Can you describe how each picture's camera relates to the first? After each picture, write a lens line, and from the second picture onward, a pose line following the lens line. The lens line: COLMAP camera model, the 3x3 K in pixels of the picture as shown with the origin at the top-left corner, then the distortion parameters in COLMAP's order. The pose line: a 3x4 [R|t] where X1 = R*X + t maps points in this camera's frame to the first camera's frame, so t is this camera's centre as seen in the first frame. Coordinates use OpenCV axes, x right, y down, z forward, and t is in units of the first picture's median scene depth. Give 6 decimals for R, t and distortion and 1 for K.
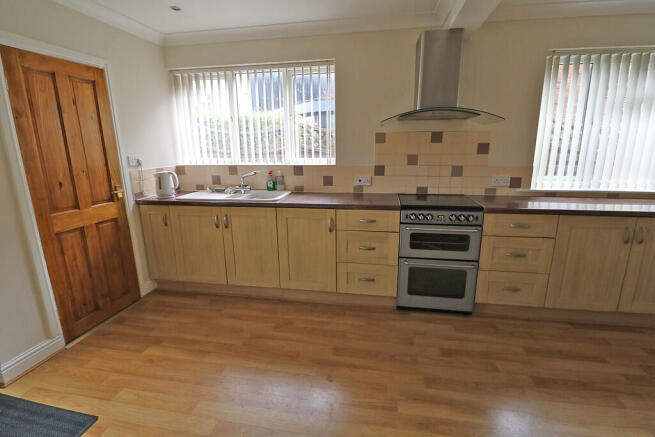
lens RADIAL K [[302.1, 0, 328.1], [0, 302.1, 215.5], [0, 0, 1]] dist [0.002466, -0.015258]
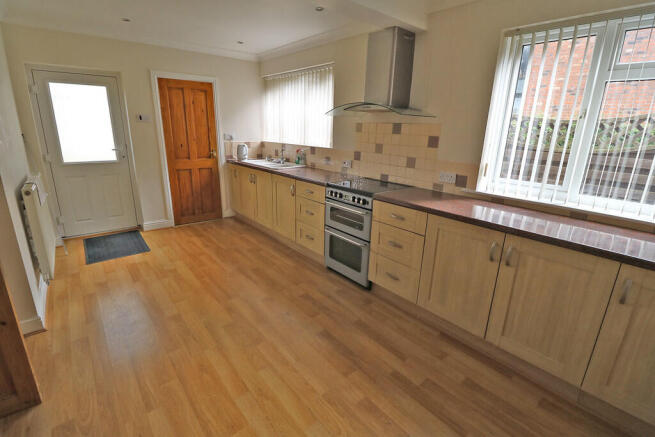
lens RADIAL K [[302.1, 0, 328.1], [0, 302.1, 215.5], [0, 0, 1]] dist [0.002466, -0.015258]
pose [[0.769184, 0.209850, -0.603588, 0.995304], [-0.179912, 0.977450, 0.110560, -0.039247], [0.613178, 0.023552, 0.789593, 0.024461]]
